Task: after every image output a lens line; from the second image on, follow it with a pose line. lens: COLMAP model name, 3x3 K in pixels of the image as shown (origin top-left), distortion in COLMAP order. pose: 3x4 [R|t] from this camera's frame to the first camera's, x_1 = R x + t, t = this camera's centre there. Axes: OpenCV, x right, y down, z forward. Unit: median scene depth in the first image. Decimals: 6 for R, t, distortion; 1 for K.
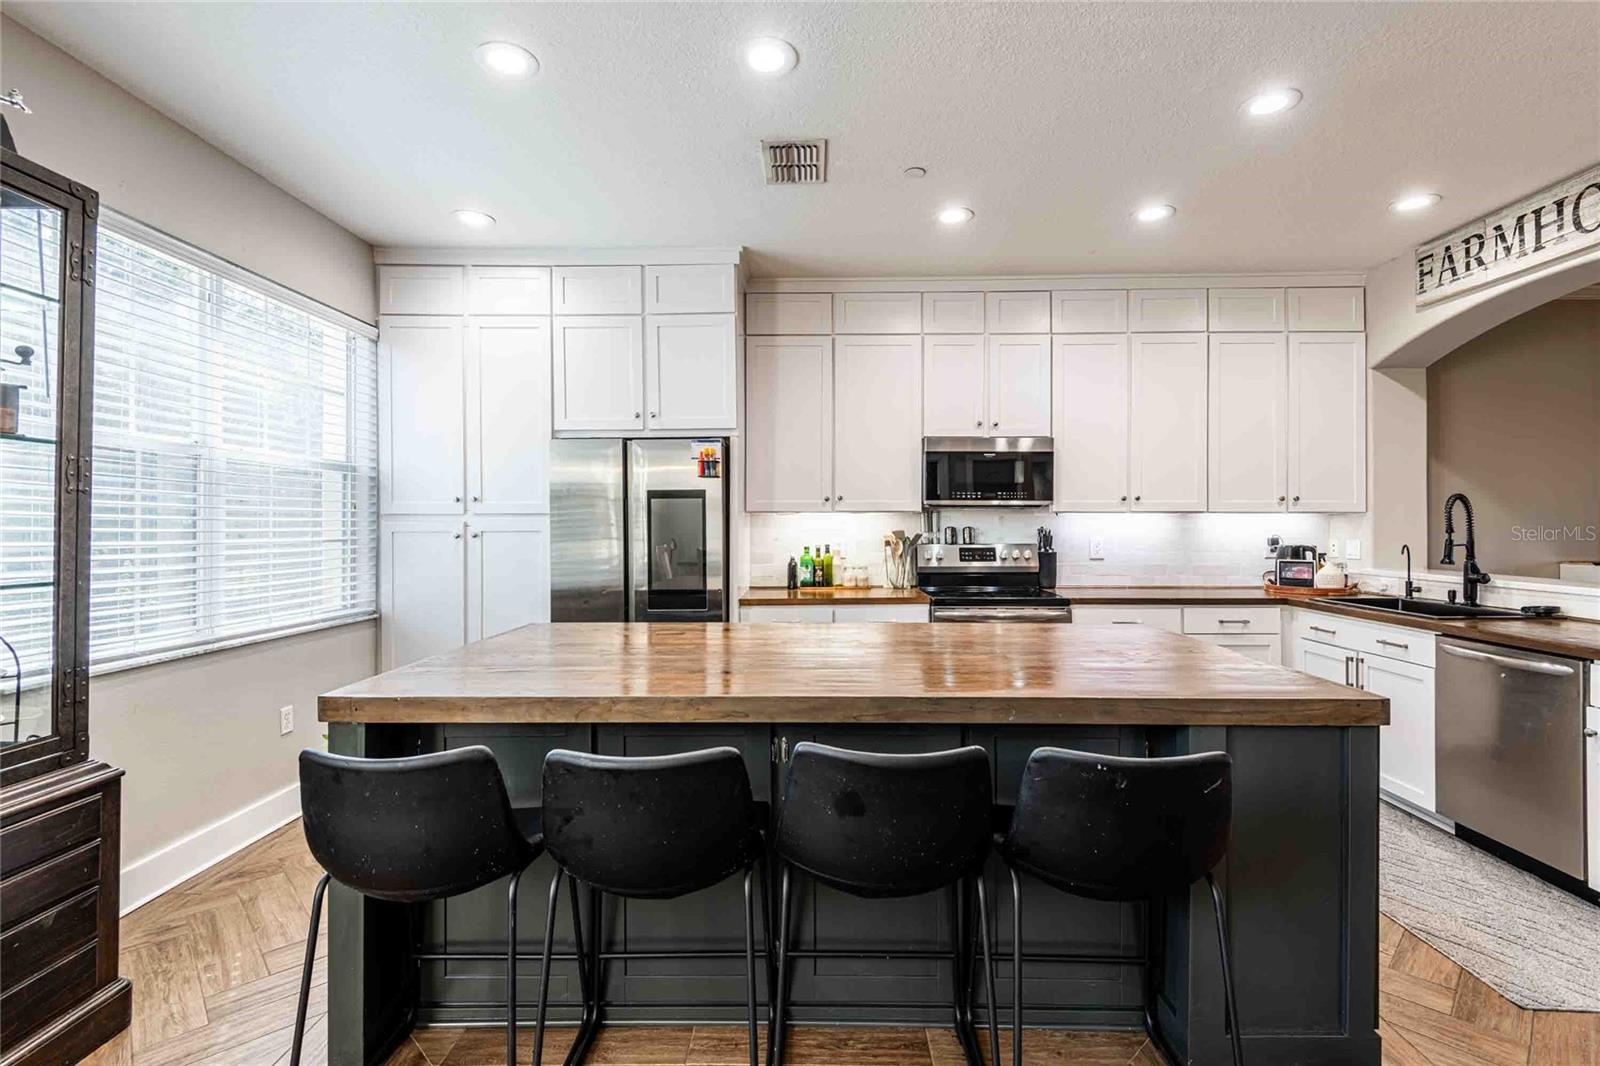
lens RADIAL K [[726.3, 0, 802.2], [0, 726.3, 533.8], [0, 0, 1]] dist [0.018713, -0.013207]
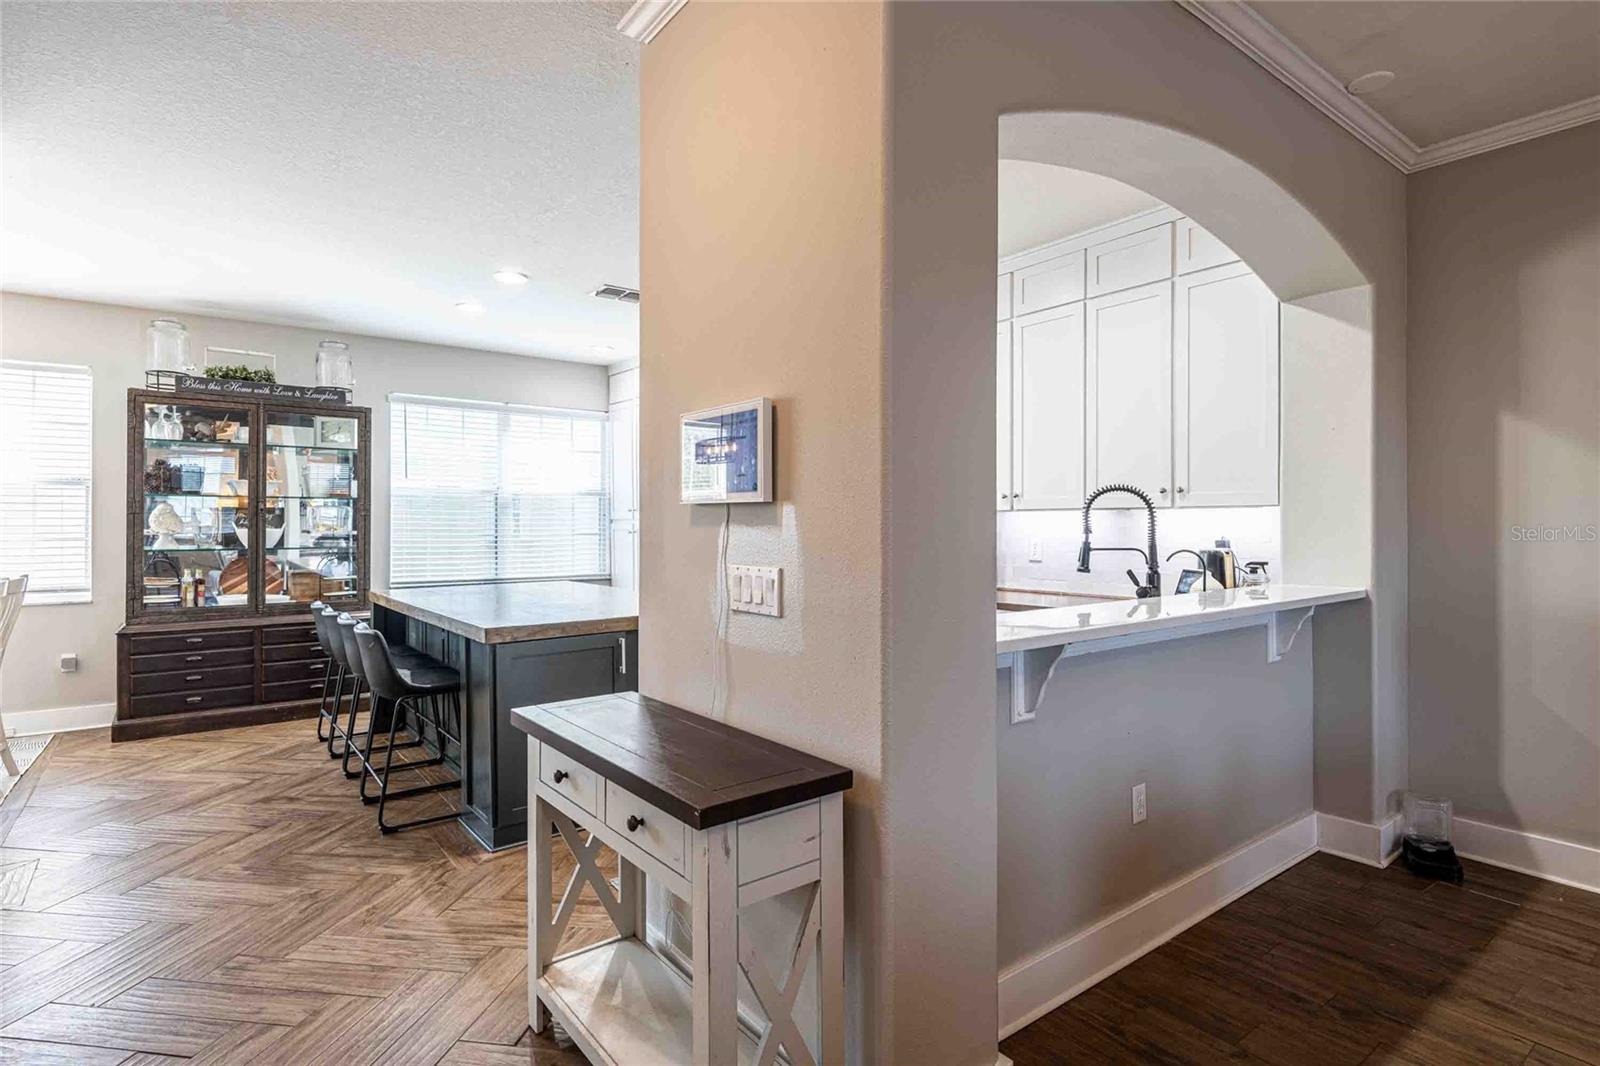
lens RADIAL K [[790.9, 0, 803.2], [0, 790.9, 526.1], [0, 0, 1]] dist [-0.002408, -0.003630]
pose [[0.633079, -0.000956, -0.774087, 1.185986], [-0.005661, 0.999967, -0.005865, -0.002229], [0.774067, 0.008095, 0.633052, 0.173559]]
